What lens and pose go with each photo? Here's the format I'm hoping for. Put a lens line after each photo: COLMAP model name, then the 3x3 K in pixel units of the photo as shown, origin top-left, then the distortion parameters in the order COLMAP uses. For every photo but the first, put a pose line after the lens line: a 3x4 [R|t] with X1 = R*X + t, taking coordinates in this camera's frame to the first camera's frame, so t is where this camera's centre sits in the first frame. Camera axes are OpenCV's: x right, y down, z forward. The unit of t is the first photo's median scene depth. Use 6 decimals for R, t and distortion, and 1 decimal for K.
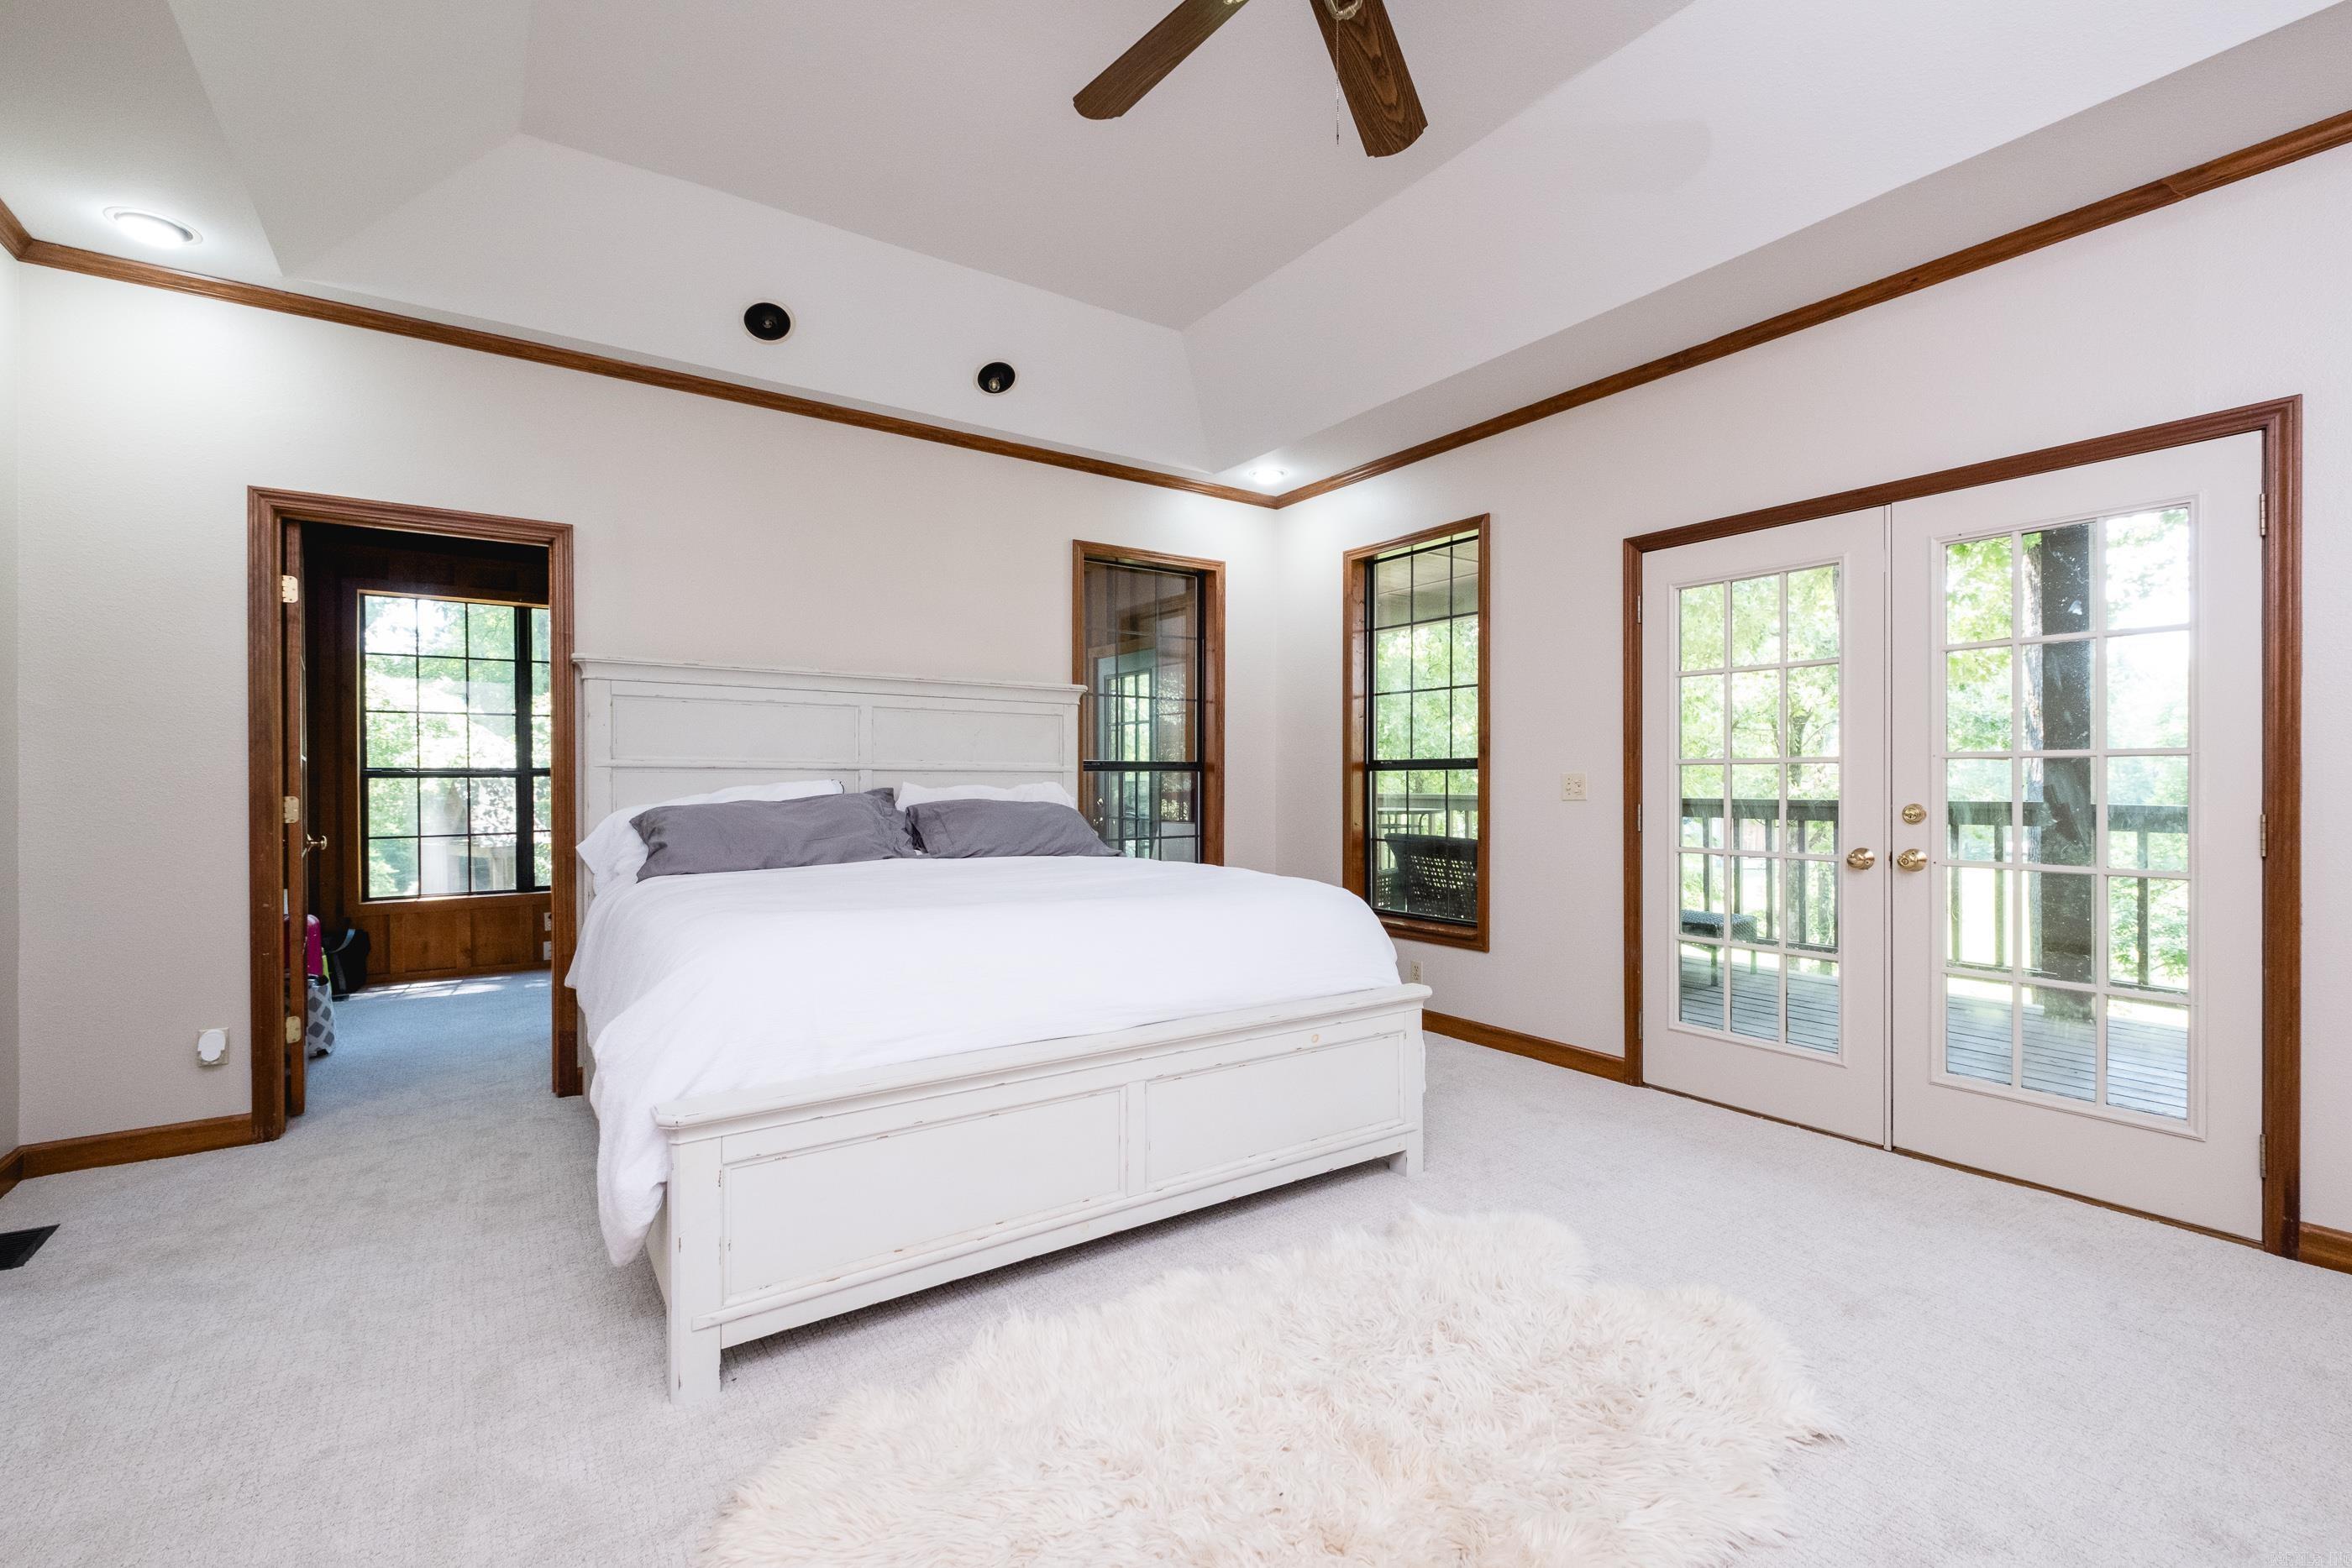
lens RADIAL K [[973.0, 0, 1180.5], [0, 973.0, 780.8], [0, 0, 1]] dist [0.002701, -0.003680]
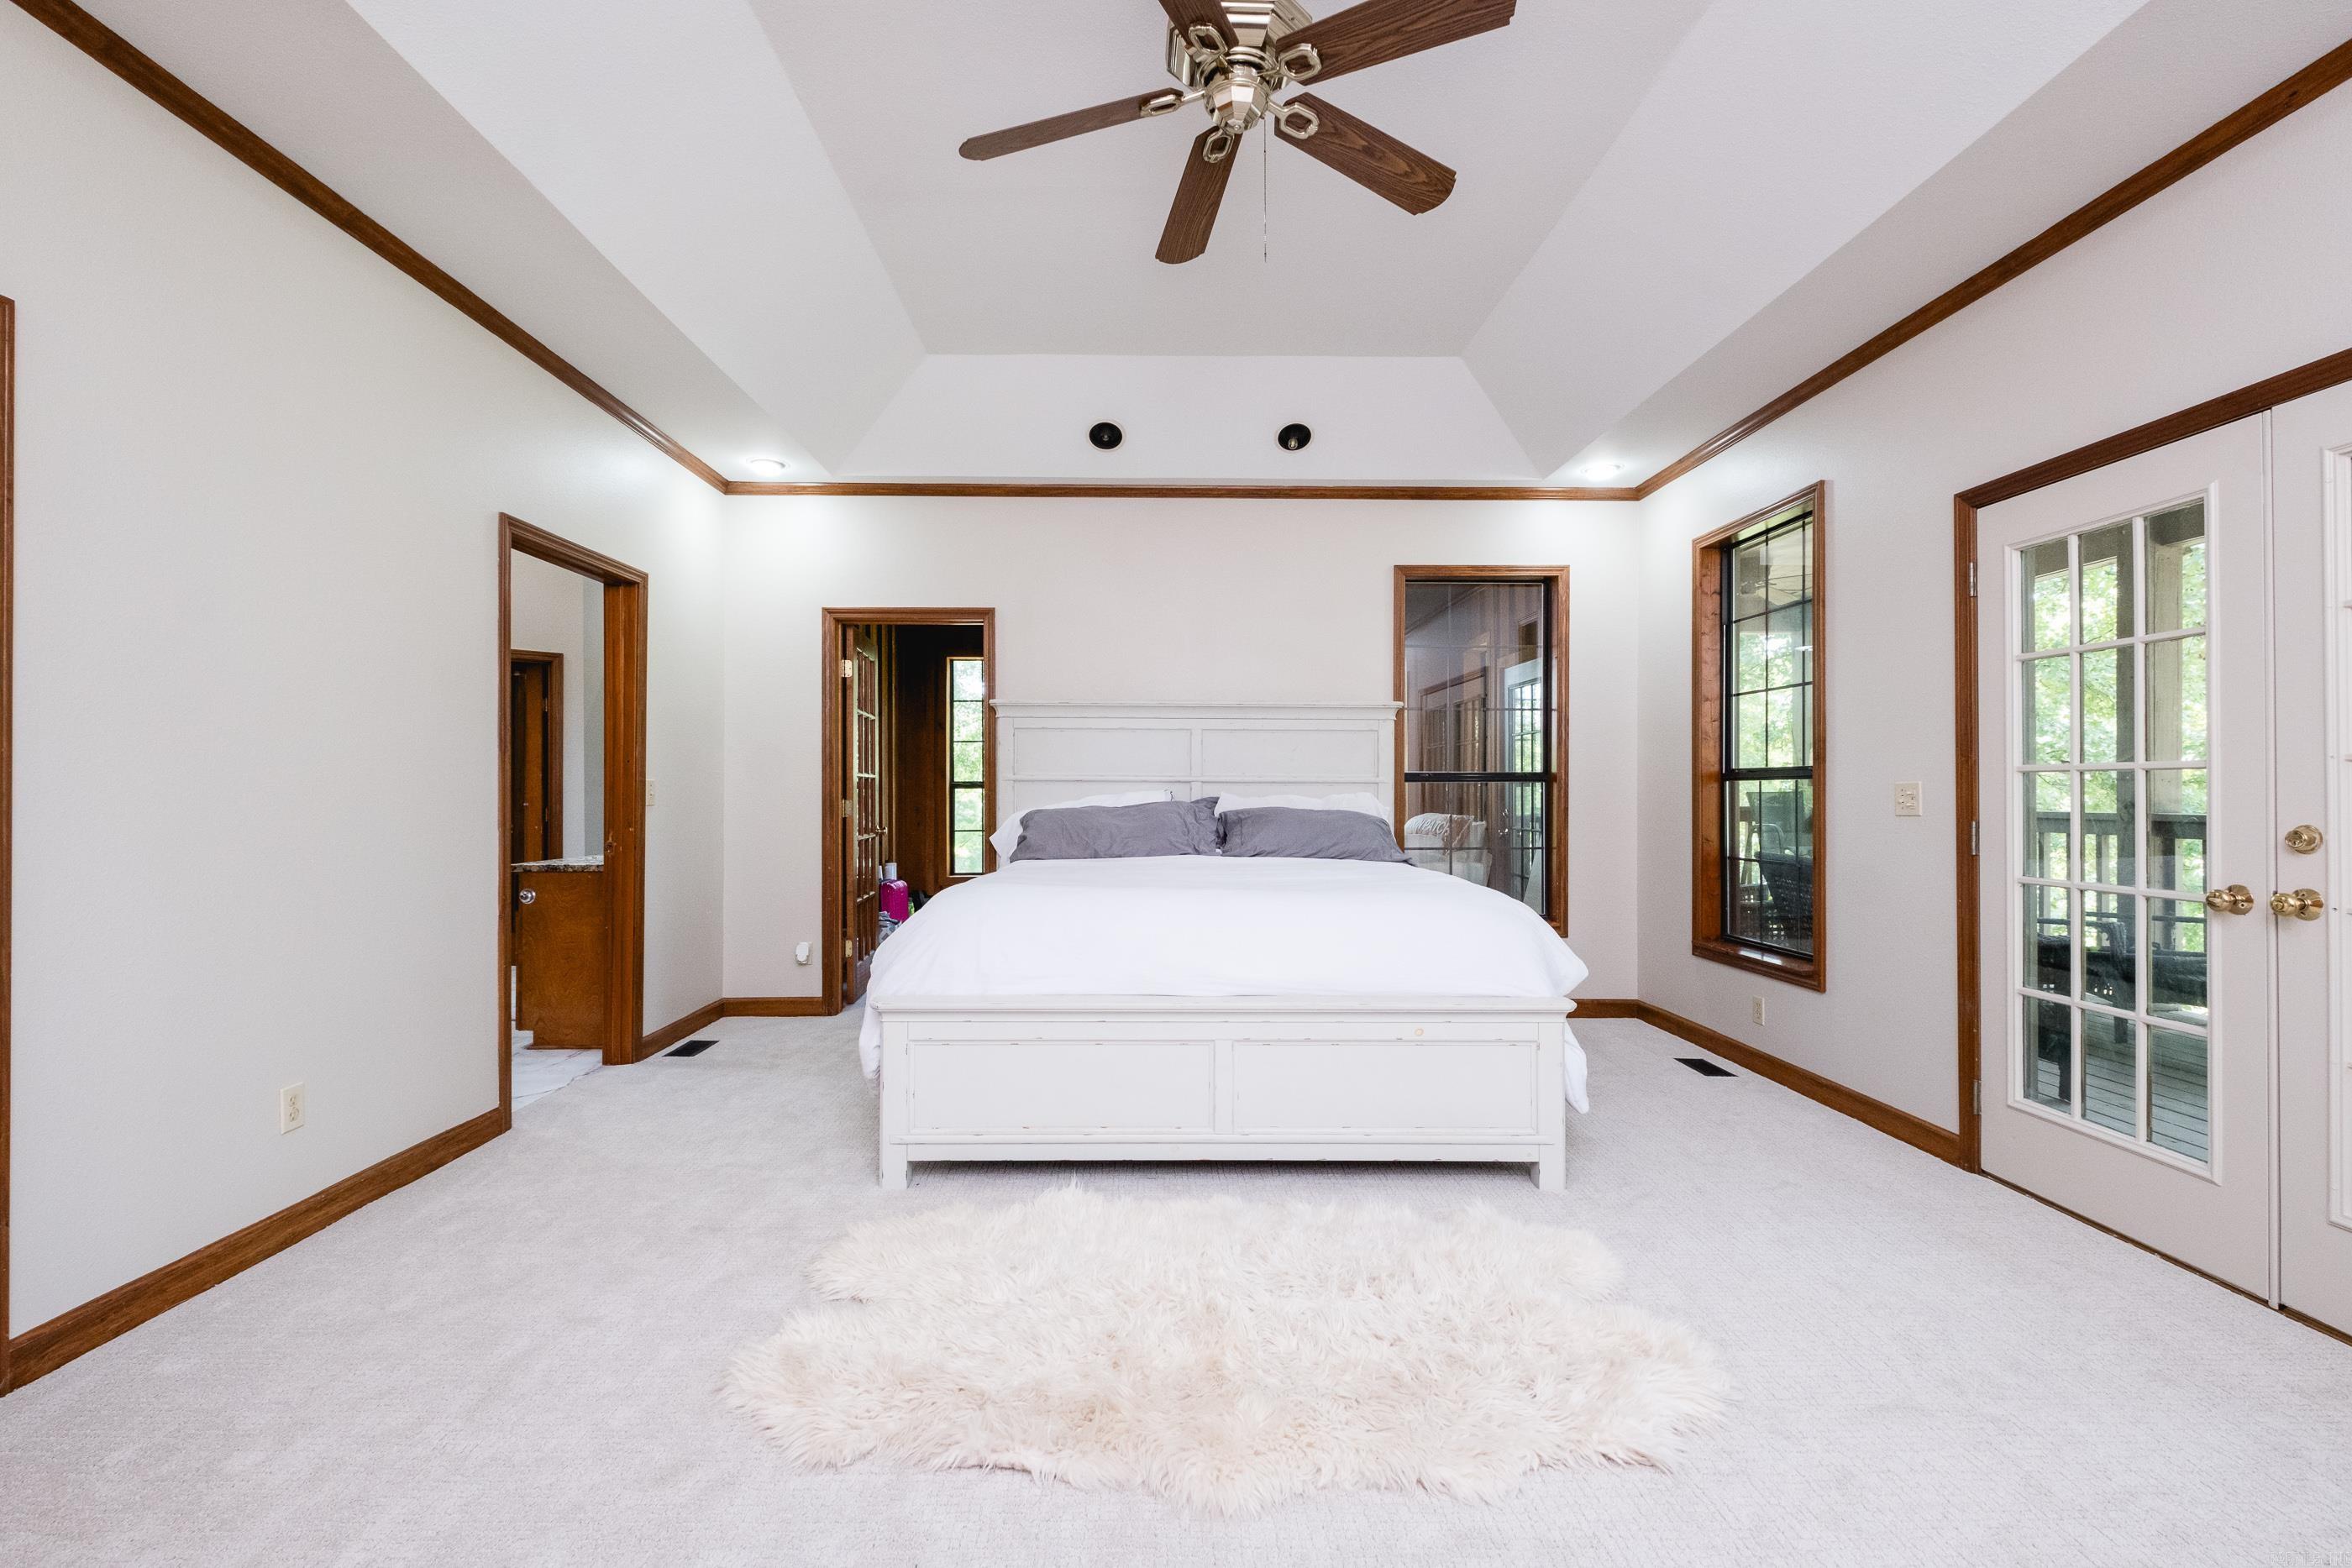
lens RADIAL K [[973.0, 0, 1180.5], [0, 973.0, 780.8], [0, 0, 1]] dist [0.002701, -0.003680]
pose [[0.841875, -0.003942, -0.539658, 0.337168], [-0.002179, 0.999940, -0.010704, 0.000702], [0.539668, 0.010187, 0.841816, -0.029267]]
